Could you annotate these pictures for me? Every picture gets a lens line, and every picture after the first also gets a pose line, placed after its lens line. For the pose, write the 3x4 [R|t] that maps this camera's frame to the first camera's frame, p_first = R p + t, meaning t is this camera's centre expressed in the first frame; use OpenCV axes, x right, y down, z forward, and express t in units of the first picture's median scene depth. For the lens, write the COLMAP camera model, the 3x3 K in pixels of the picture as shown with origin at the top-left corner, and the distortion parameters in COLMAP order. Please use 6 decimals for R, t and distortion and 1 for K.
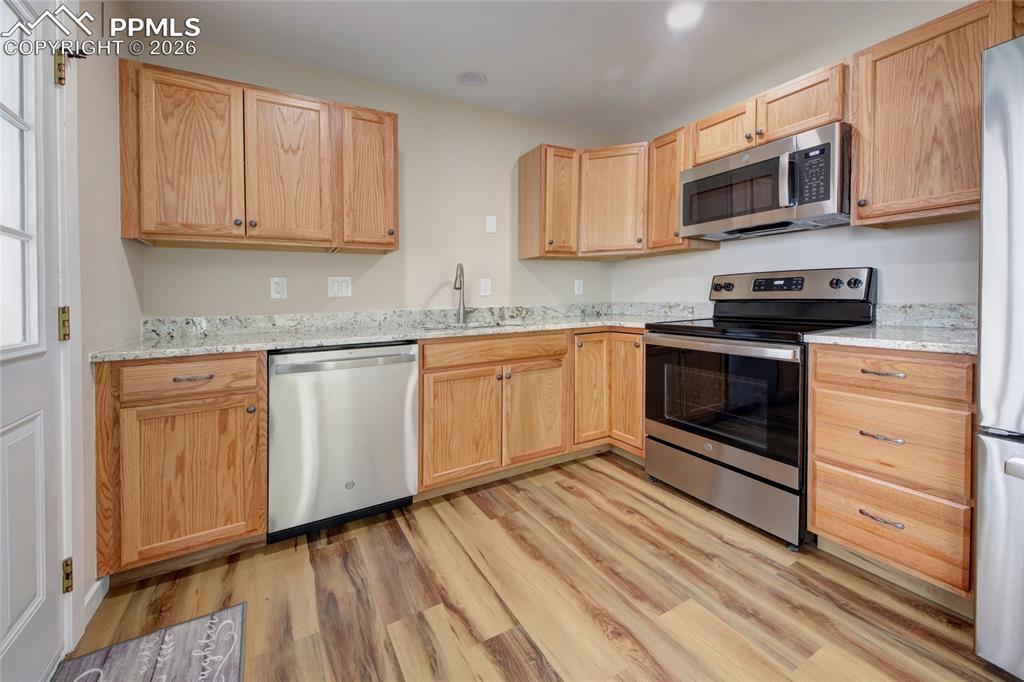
lens RADIAL K [[402.0, 0, 551.3], [0, 402.0, 308.7], [0, 0, 1]] dist [0.004941, -0.000621]
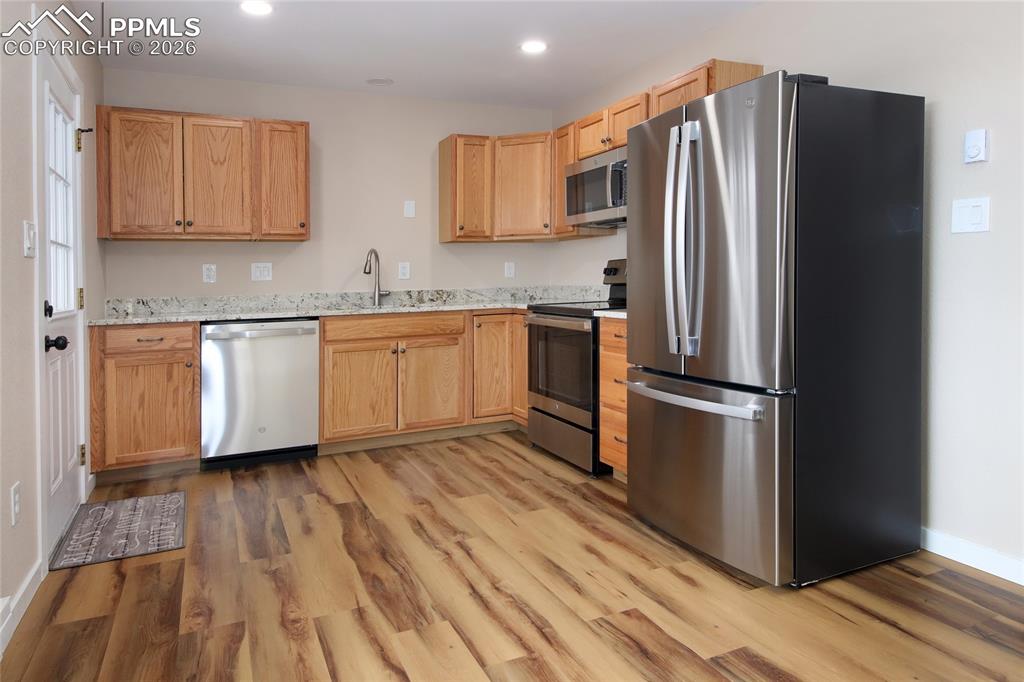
lens RADIAL K [[640.2, 0, 594.2], [0, 640.2, 295.5], [0, 0, 1]] dist [-0.004066, 0.000273]
pose [[0.998350, 0.001473, -0.057394, 0.619203], [-0.001466, 0.999999, 0.000169, 0.012269], [0.057395, -0.000085, 0.998352, -0.894146]]
